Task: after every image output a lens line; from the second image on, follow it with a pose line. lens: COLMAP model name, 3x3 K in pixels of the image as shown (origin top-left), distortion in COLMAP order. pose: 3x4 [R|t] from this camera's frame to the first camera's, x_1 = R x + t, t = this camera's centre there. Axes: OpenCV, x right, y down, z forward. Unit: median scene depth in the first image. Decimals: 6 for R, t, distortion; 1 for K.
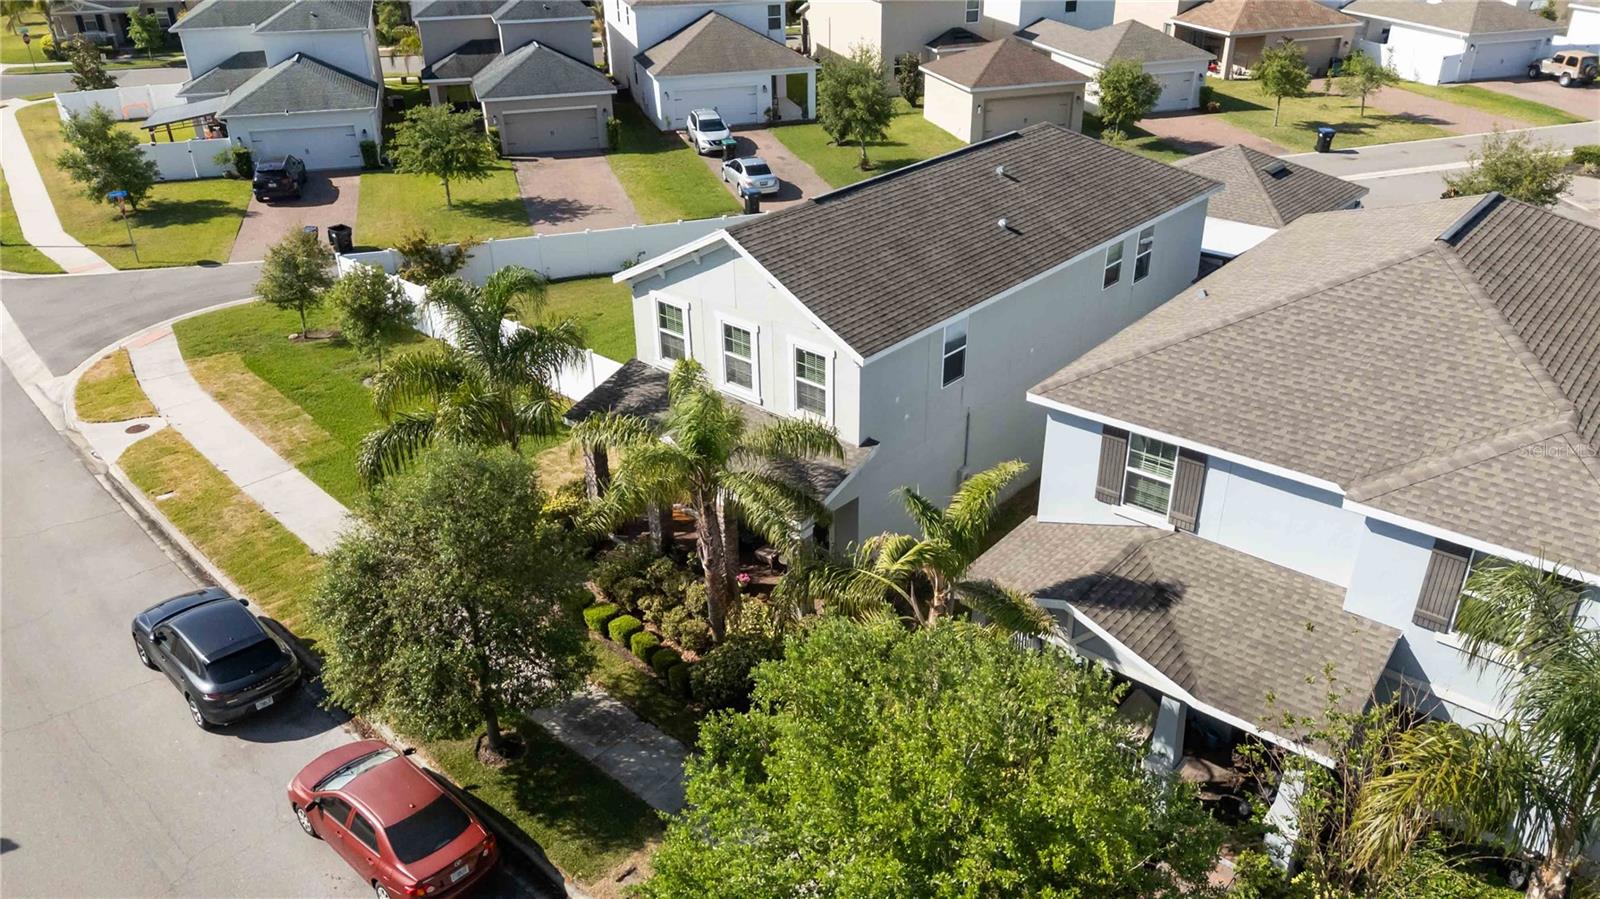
lens RADIAL K [[1171.8, 0, 805.3], [0, 1171.8, 450.7], [0, 0, 1]] dist [0.071884, -0.073493]
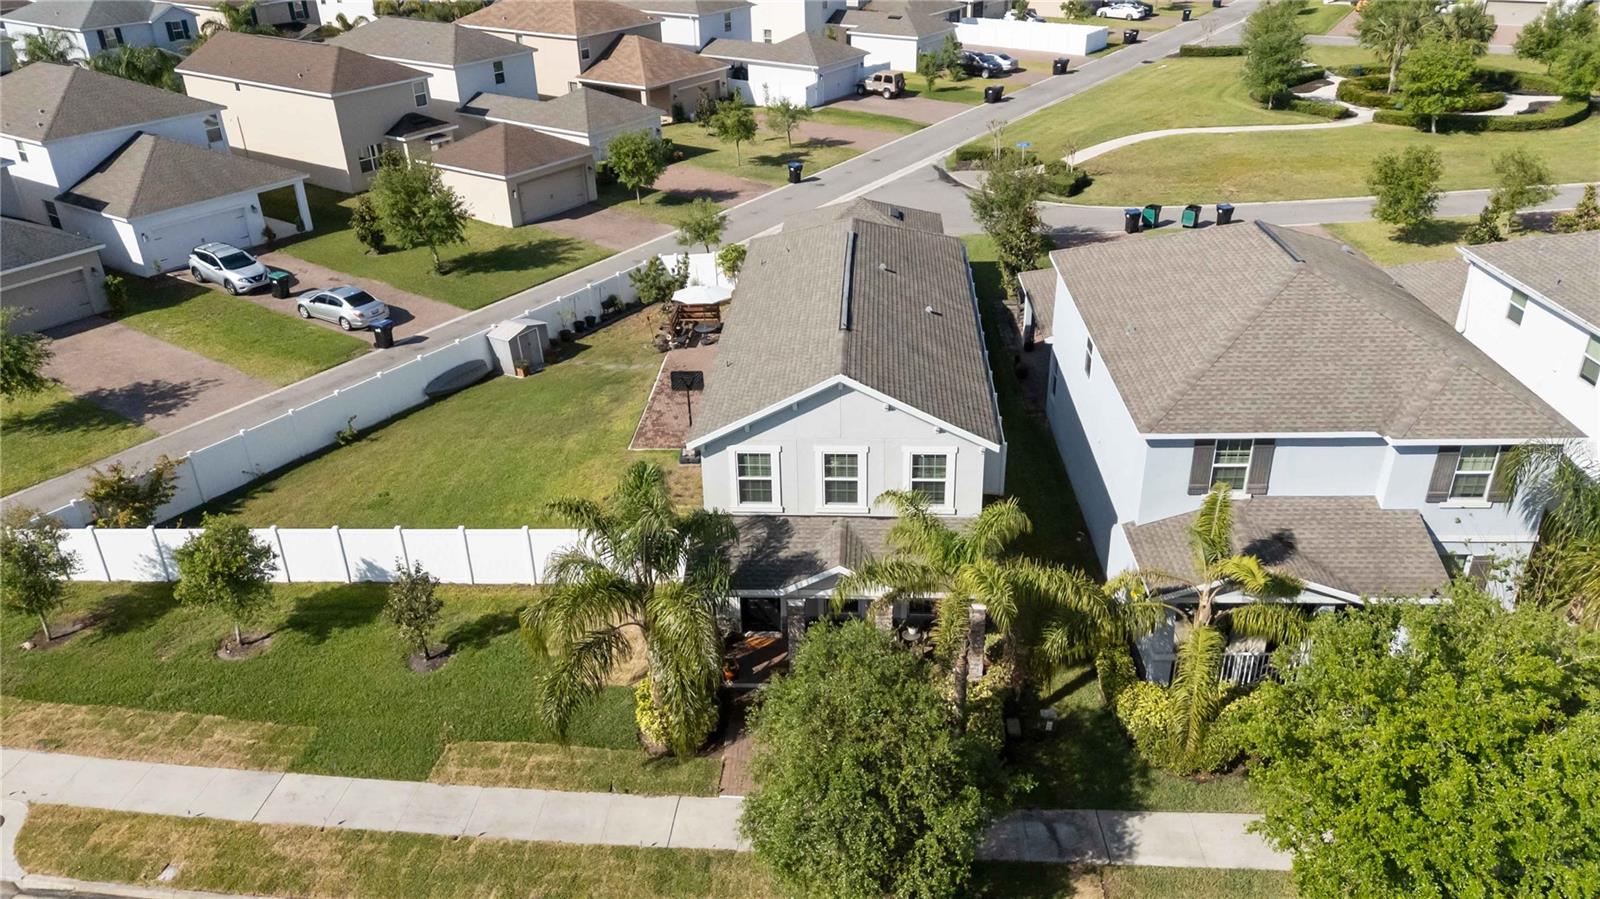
lens RADIAL K [[1171.8, 0, 805.3], [0, 1171.8, 450.7], [0, 0, 1]] dist [0.071884, -0.073493]
pose [[0.782947, -0.290958, 0.549853, -0.329074], [0.298657, 0.951164, 0.078050, -0.096982], [-0.545709, 0.103108, 0.831607, 0.043991]]
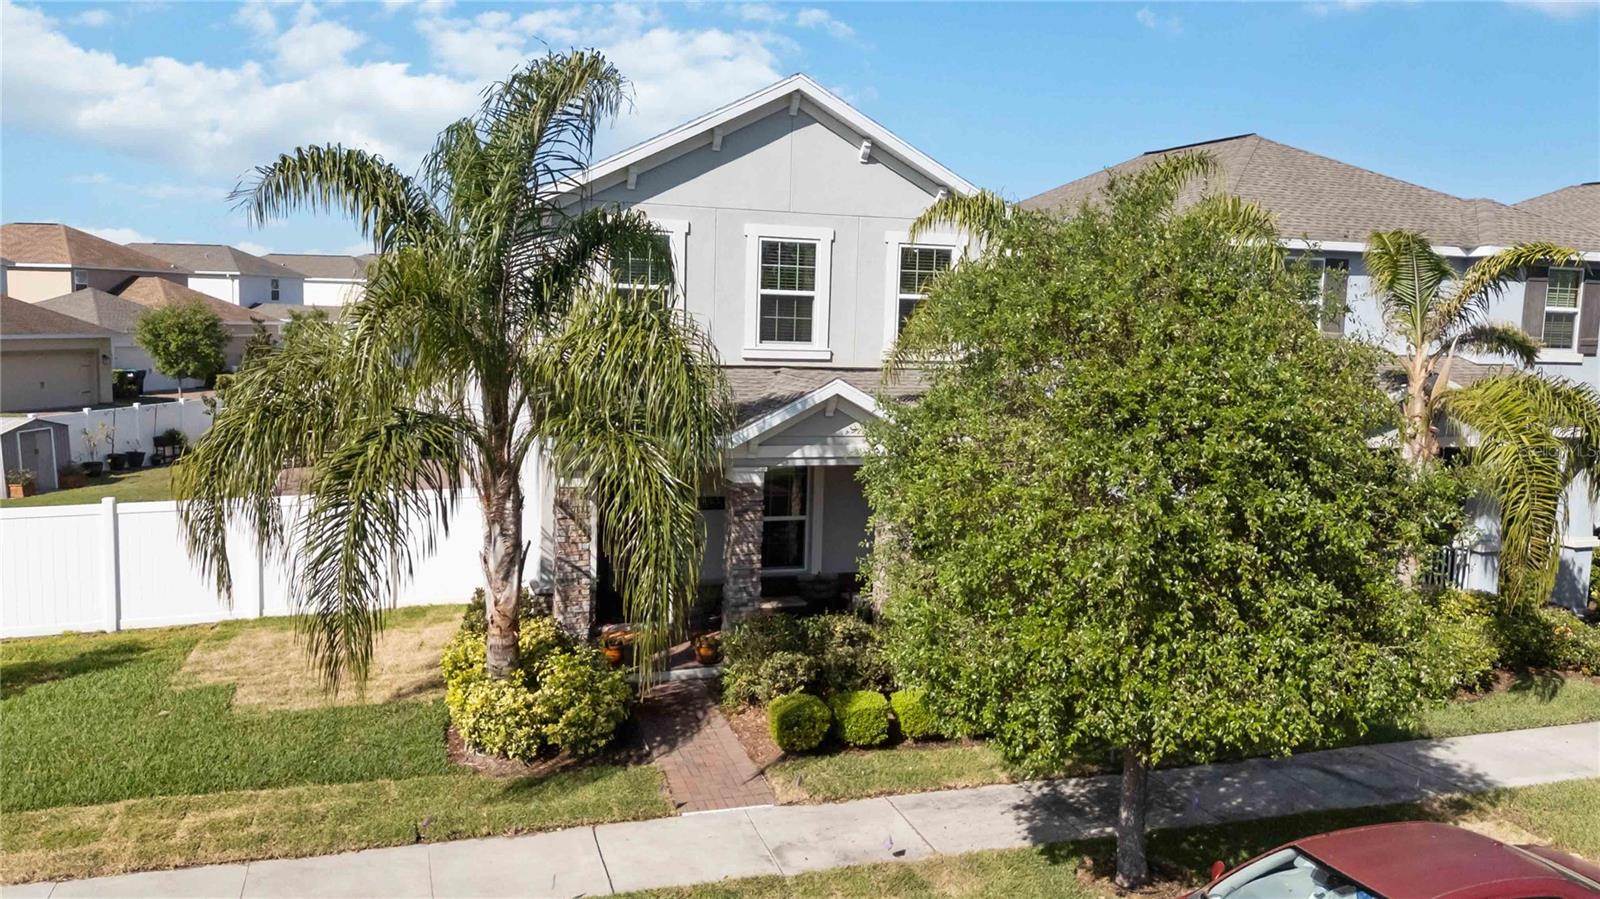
lens RADIAL K [[1252.6, 0, 800.0], [0, 1252.6, 449.5], [0, 0, 1]] dist [0.029592, -0.002973]
pose [[0.485107, -0.051783, 0.872920, -0.315922], [0.374735, 0.914250, -0.154017, 0.056190], [-0.790091, 0.401828, 0.462914, 0.349507]]
